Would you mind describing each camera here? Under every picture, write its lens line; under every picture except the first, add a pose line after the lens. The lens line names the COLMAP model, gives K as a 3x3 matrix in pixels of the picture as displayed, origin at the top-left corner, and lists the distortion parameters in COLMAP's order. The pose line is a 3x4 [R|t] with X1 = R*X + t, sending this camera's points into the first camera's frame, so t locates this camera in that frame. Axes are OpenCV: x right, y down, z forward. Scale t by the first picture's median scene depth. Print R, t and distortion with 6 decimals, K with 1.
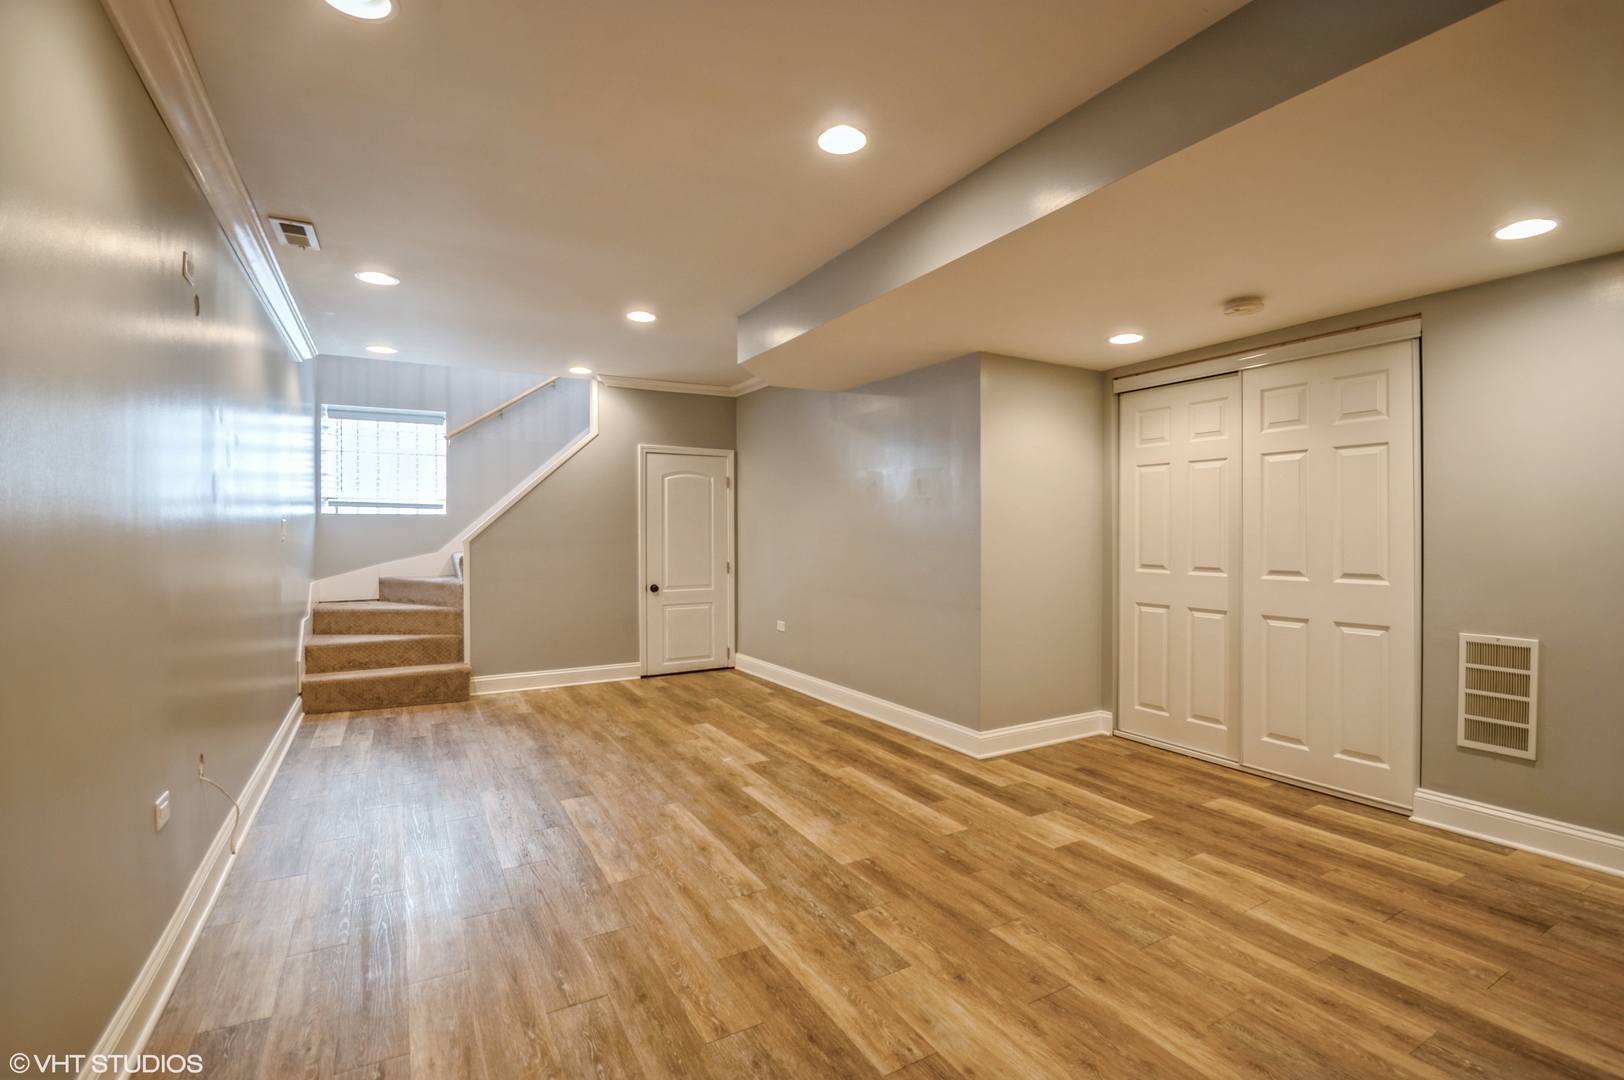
lens RADIAL K [[723.4, 0, 814.2], [0, 723.4, 537.2], [0, 0, 1]] dist [-0.003022, -0.005305]
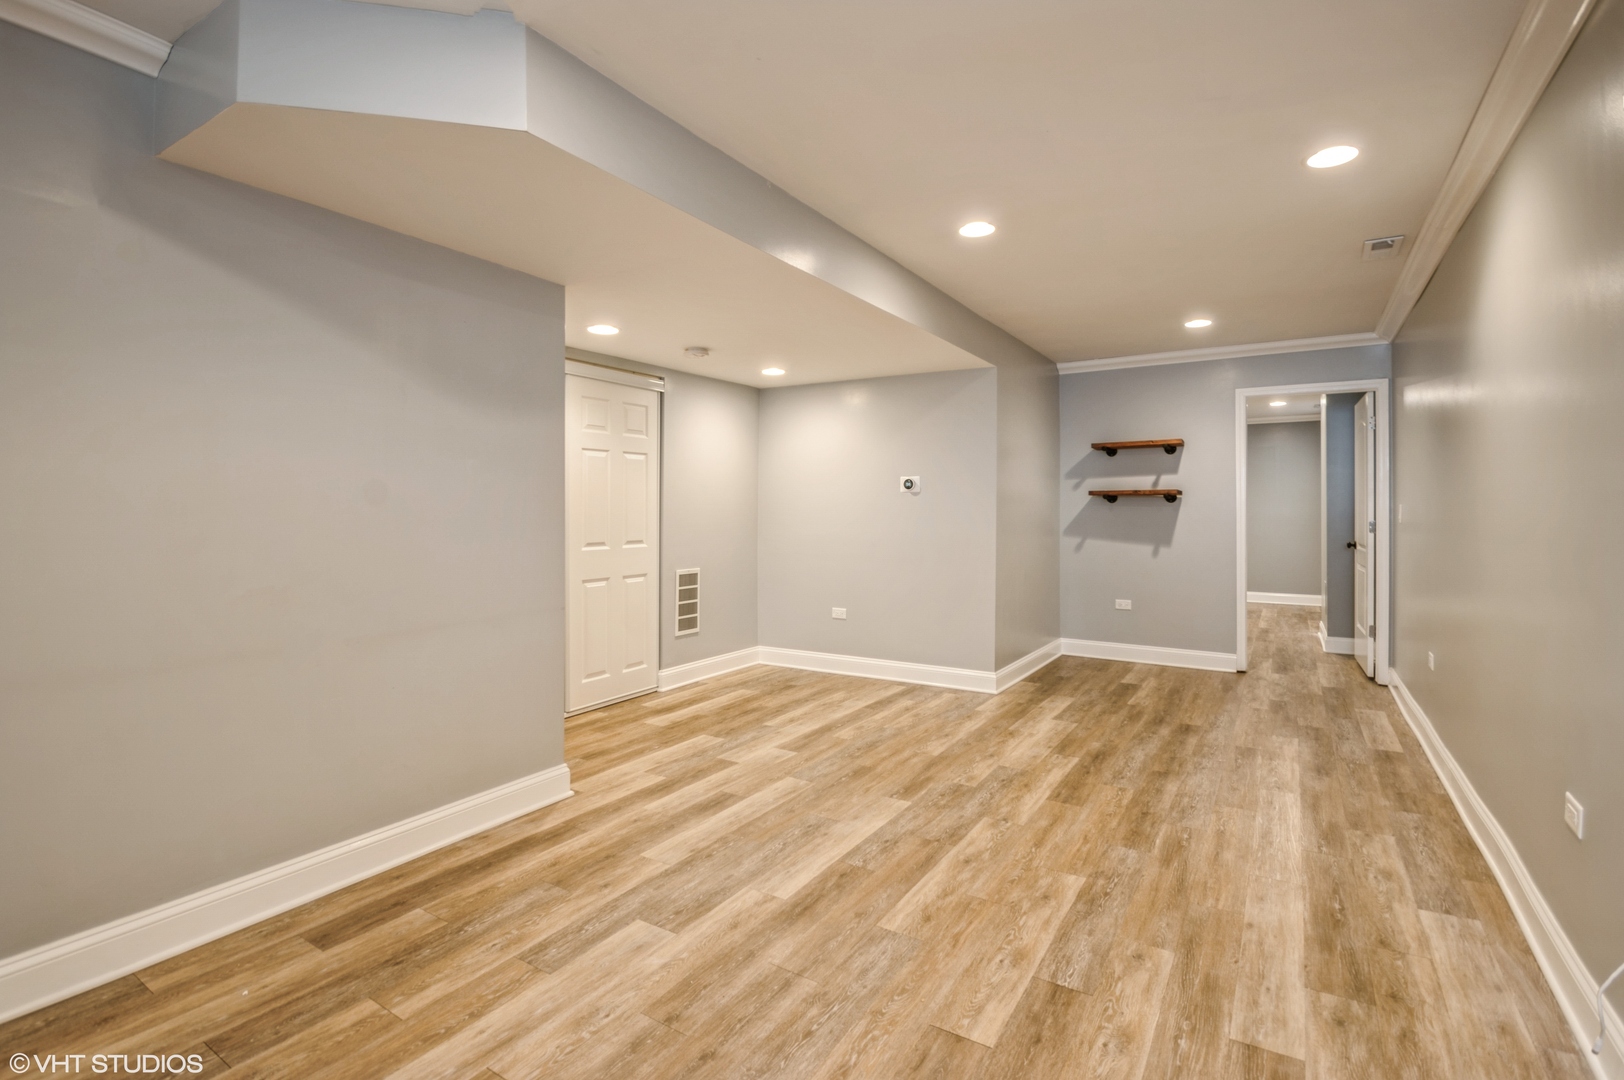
lens RADIAL K [[723.4, 0, 853.8], [0, 723.4, 511.0], [0, 0, 1]] dist [-0.003022, -0.005305]
pose [[-0.487204, 0.002809, 0.873284, -0.814479], [0.007019, 0.999975, 0.000699, -0.008426], [-0.873260, 0.006470, -0.487211, 1.453822]]
